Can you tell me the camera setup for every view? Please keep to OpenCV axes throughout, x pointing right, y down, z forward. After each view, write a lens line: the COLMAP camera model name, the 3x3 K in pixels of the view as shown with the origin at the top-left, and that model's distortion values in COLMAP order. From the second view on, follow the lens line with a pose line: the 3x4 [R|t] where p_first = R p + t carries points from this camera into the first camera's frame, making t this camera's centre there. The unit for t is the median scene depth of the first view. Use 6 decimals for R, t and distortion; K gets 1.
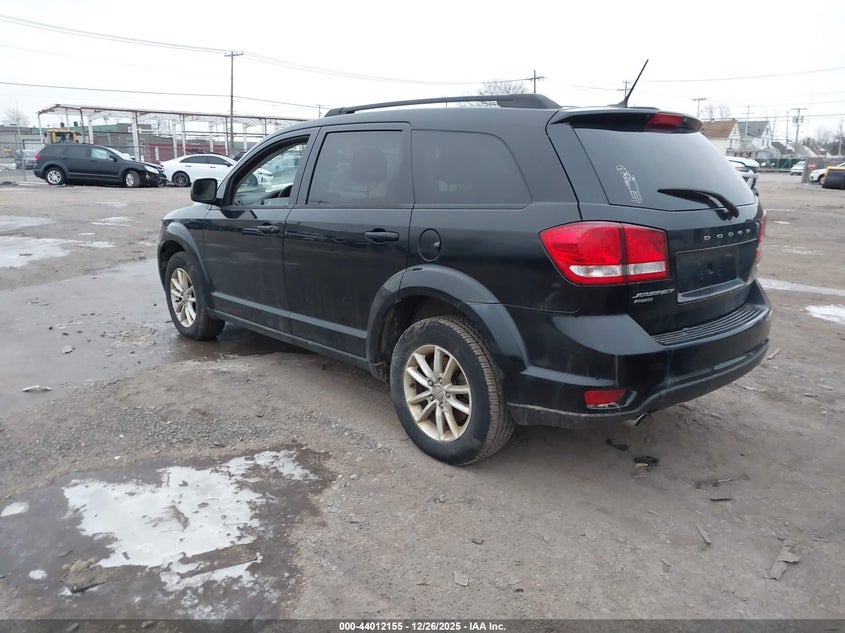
lens RADIAL K [[692.4, 0, 421.6], [0, 692.4, 315.6], [0, 0, 1]] dist [0.032892, -0.007903]
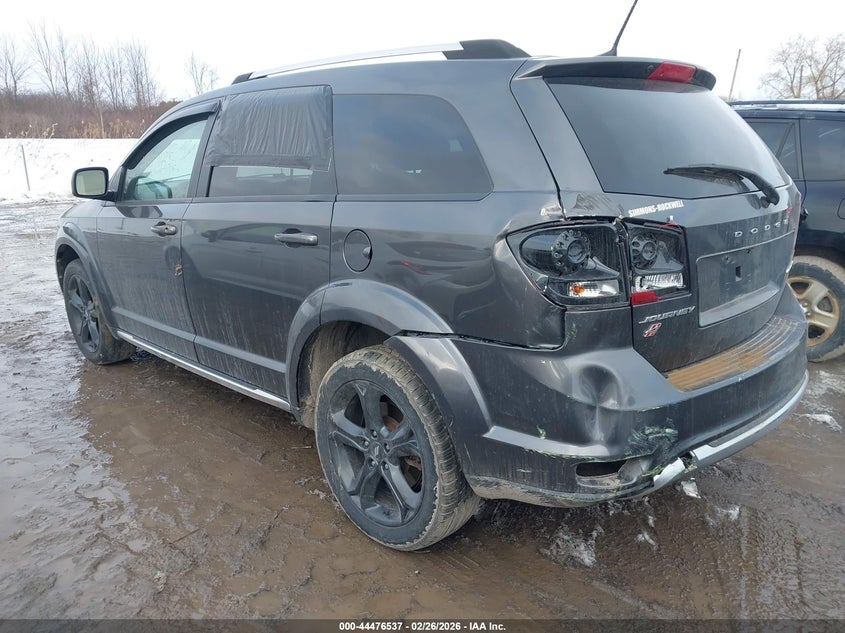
lens RADIAL K [[692.4, 0, 420.8], [0, 692.4, 311.7], [0, 0, 1]] dist [0.032892, -0.007903]
pose [[0.999175, -0.030101, 0.027252, 0.059776], [0.029638, 0.999412, 0.017256, -0.050779], [-0.027755, -0.016434, 0.999480, 0.273711]]
